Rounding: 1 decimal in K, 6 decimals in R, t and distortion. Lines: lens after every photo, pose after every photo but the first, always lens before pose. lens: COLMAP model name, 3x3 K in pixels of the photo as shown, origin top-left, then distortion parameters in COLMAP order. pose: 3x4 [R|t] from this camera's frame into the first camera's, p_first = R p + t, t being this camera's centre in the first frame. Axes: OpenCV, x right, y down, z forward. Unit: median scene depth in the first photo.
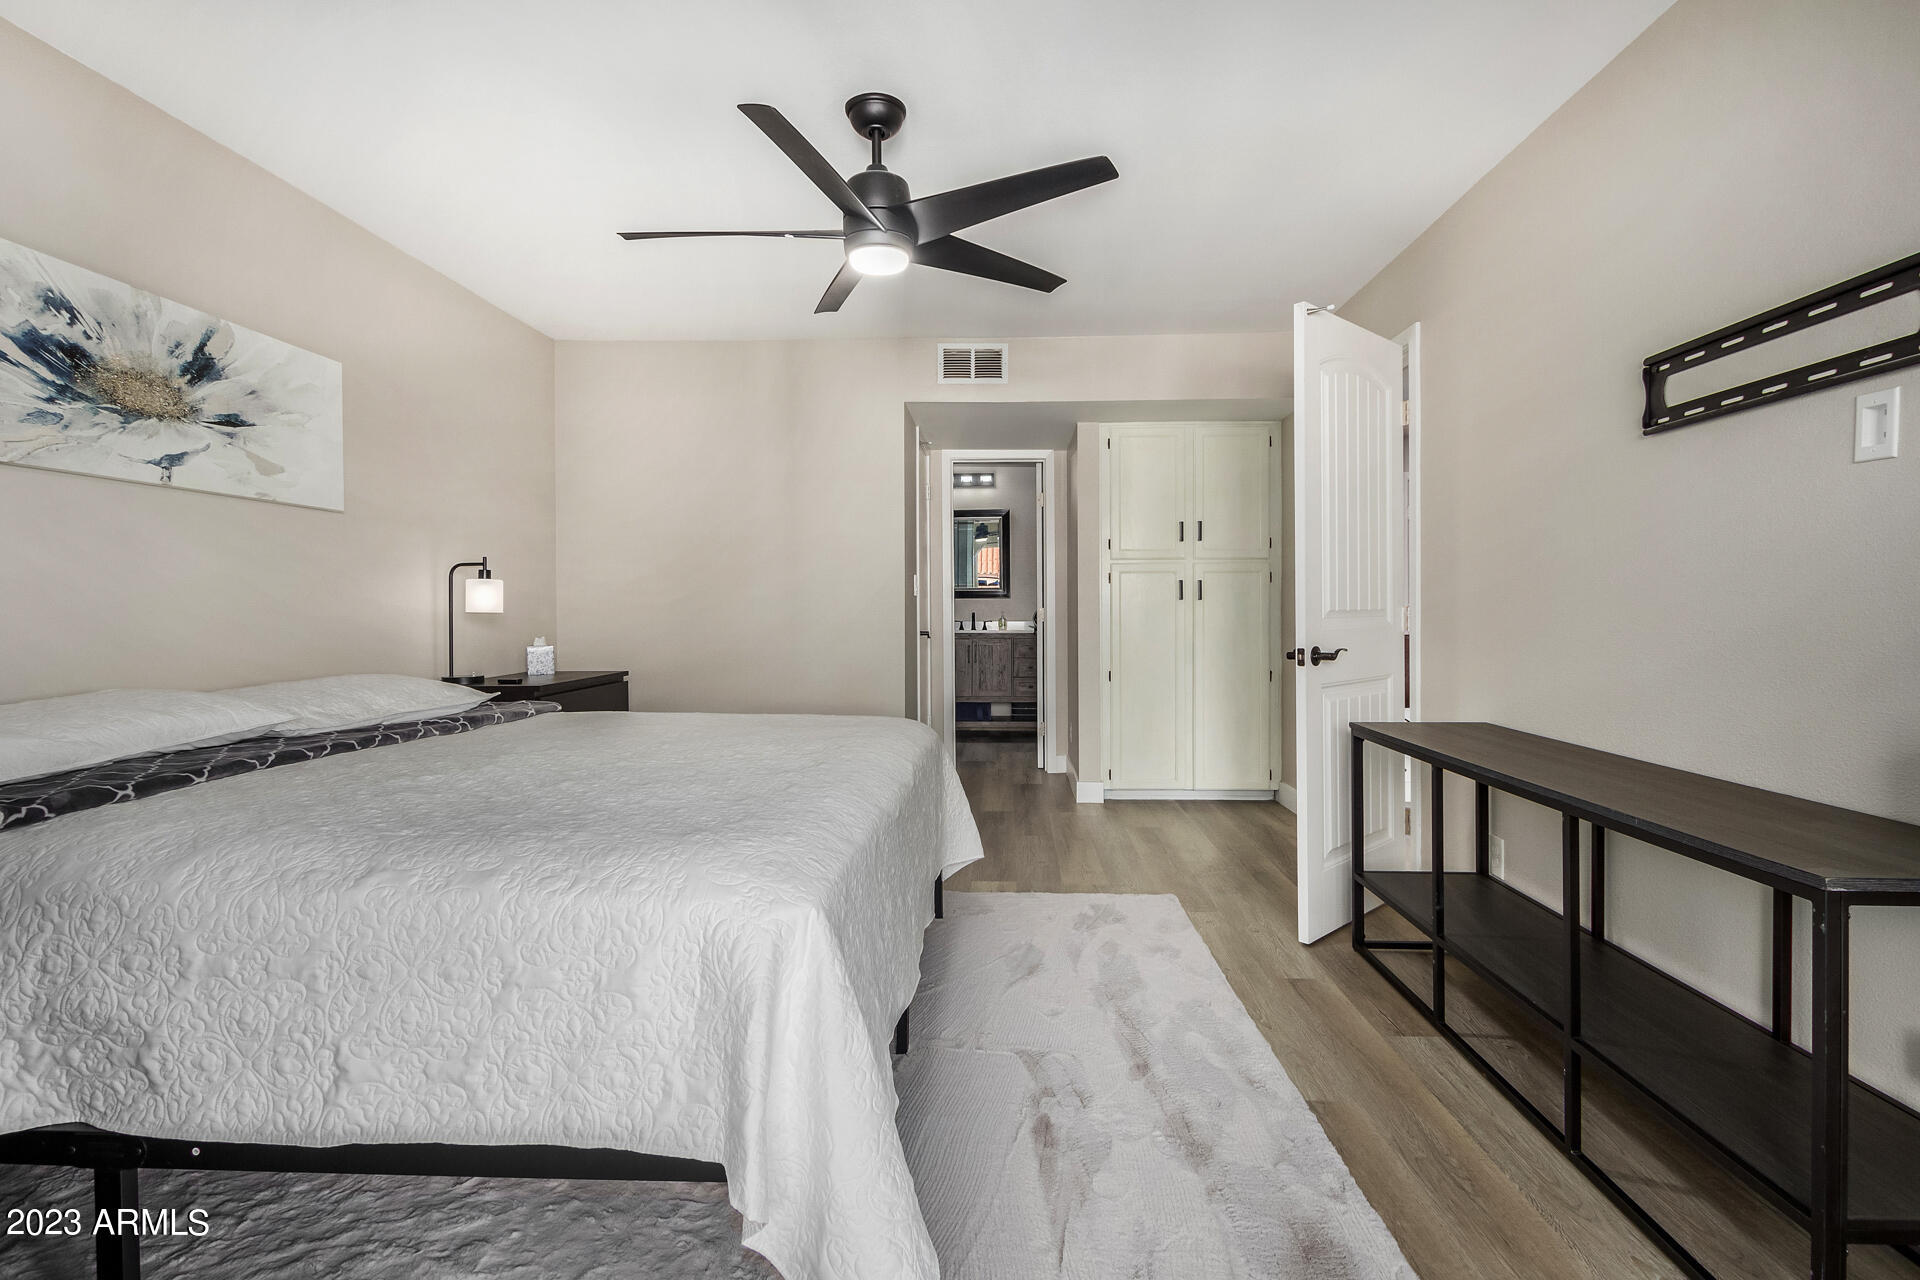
lens RADIAL K [[952.7, 0, 957.6], [0, 952.7, 637.0], [0, 0, 1]] dist [0.017371, -0.001057]
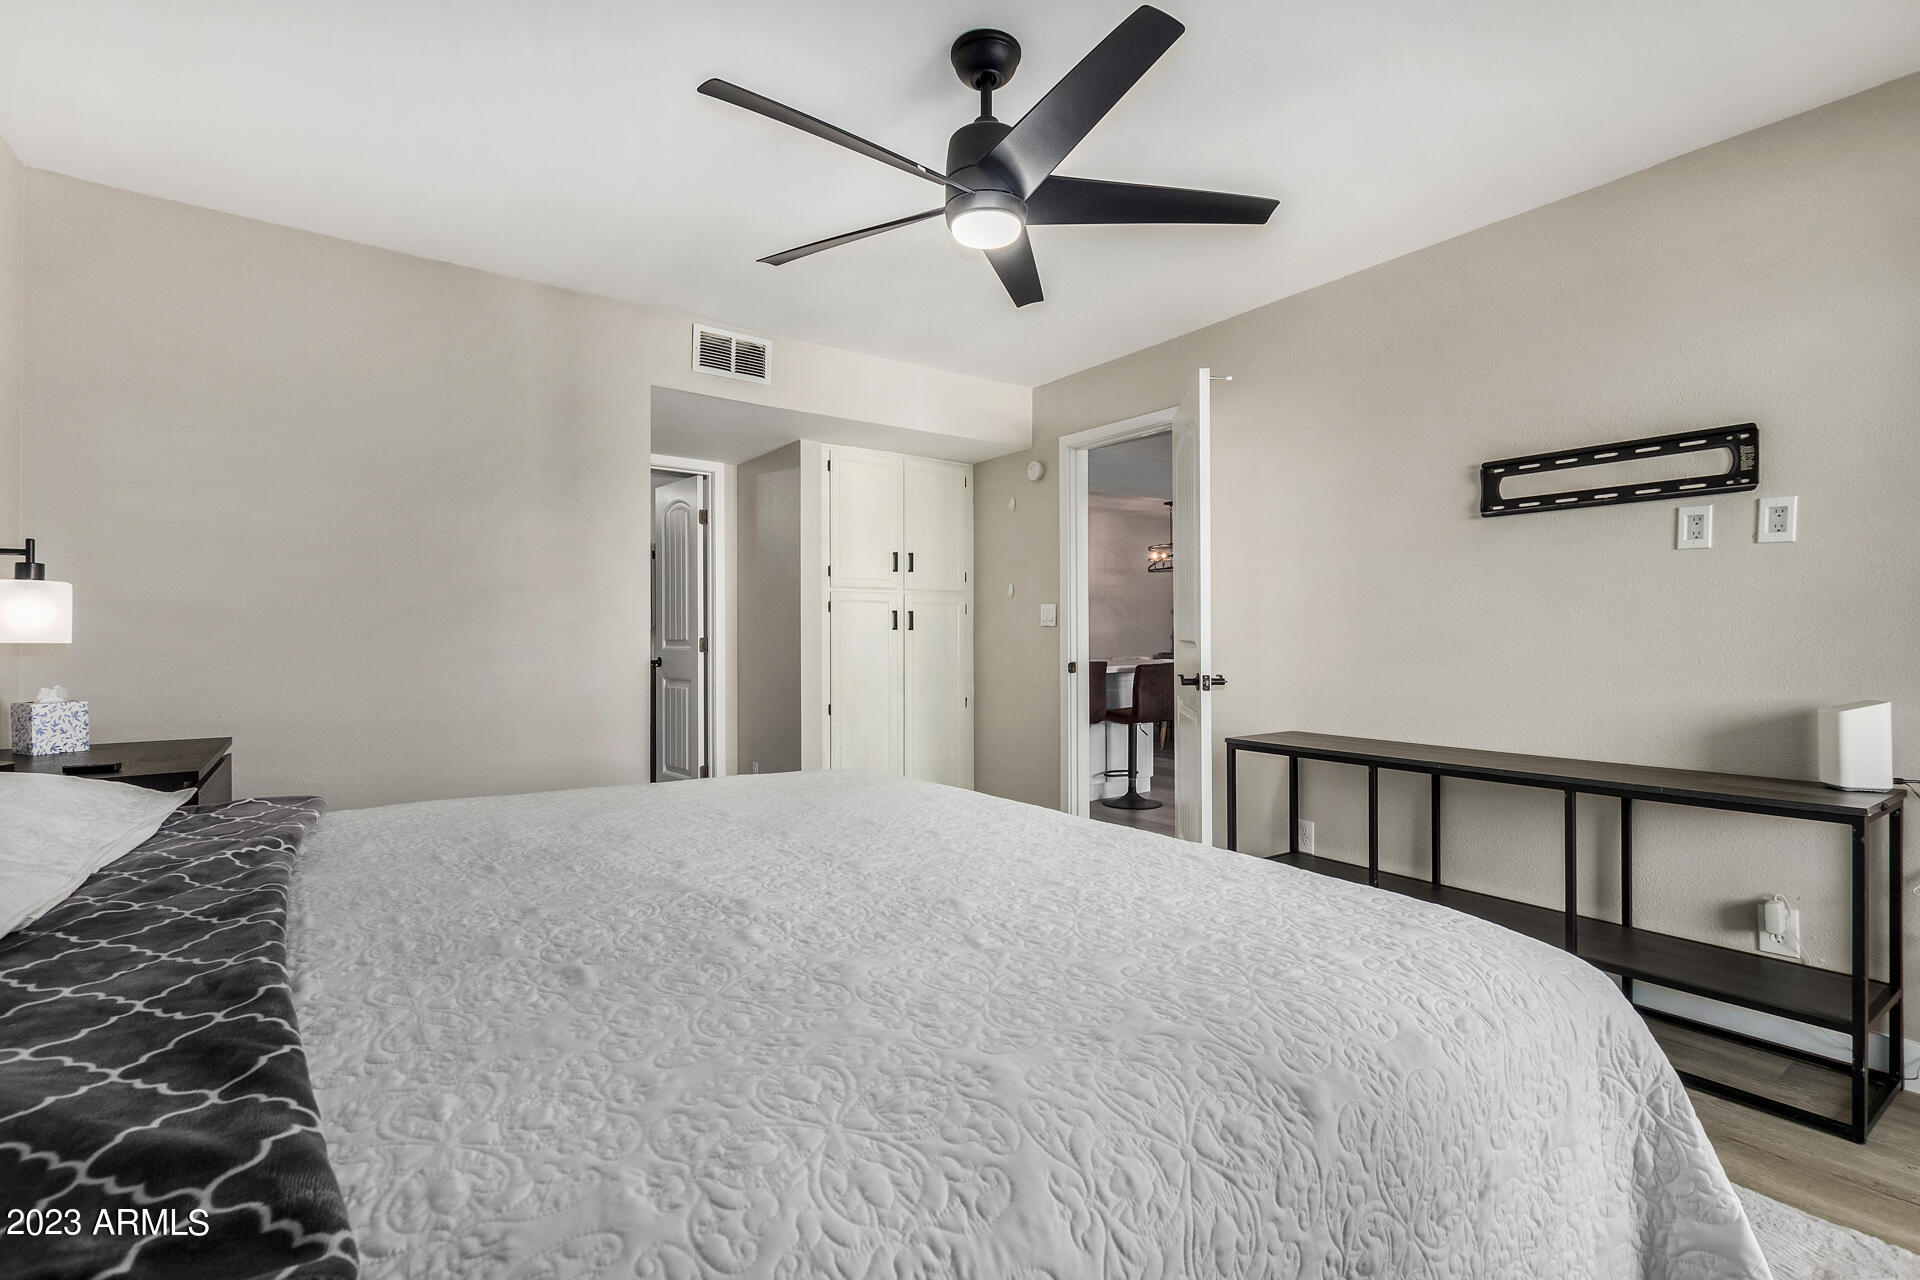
lens RADIAL K [[930.8, 0, 971.5], [0, 930.8, 638.5], [0, 0, 1]] dist [0.010552, 0.000281]
pose [[0.765207, 0.003245, 0.643777, -0.613788], [0.015848, 0.999589, -0.023876, -0.010071], [-0.643590, 0.028472, 0.764841, 0.371318]]
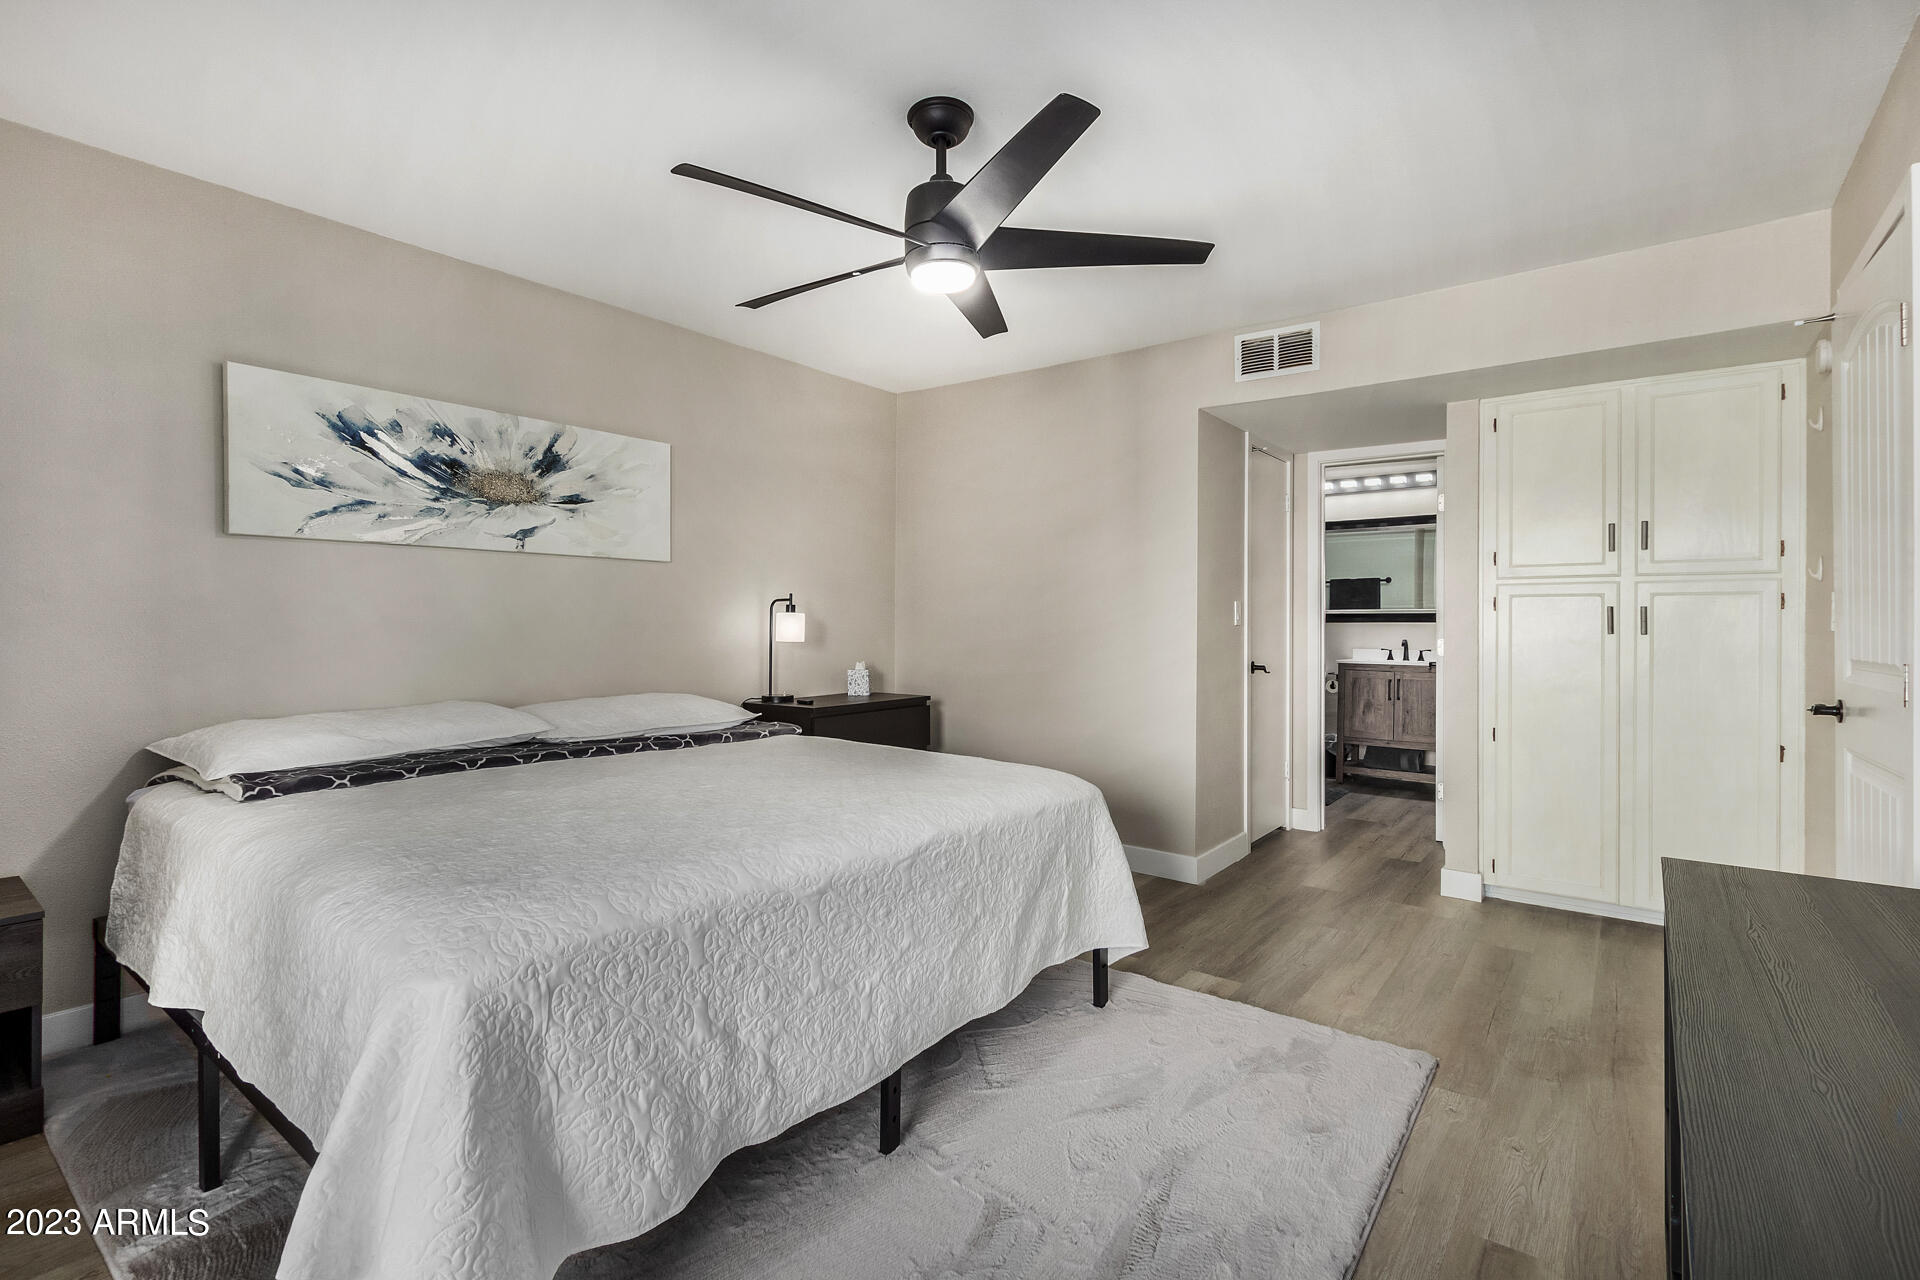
lens RADIAL K [[917.4, 0, 916.6], [0, 917.4, 638.7], [0, 0, 1]] dist [0.017820, -0.000211]
pose [[0.809154, 0.016442, -0.587366, 0.407935], [-0.021949, 0.999757, -0.002251, -0.042387], [0.587186, 0.014713, 0.809318, 0.267173]]
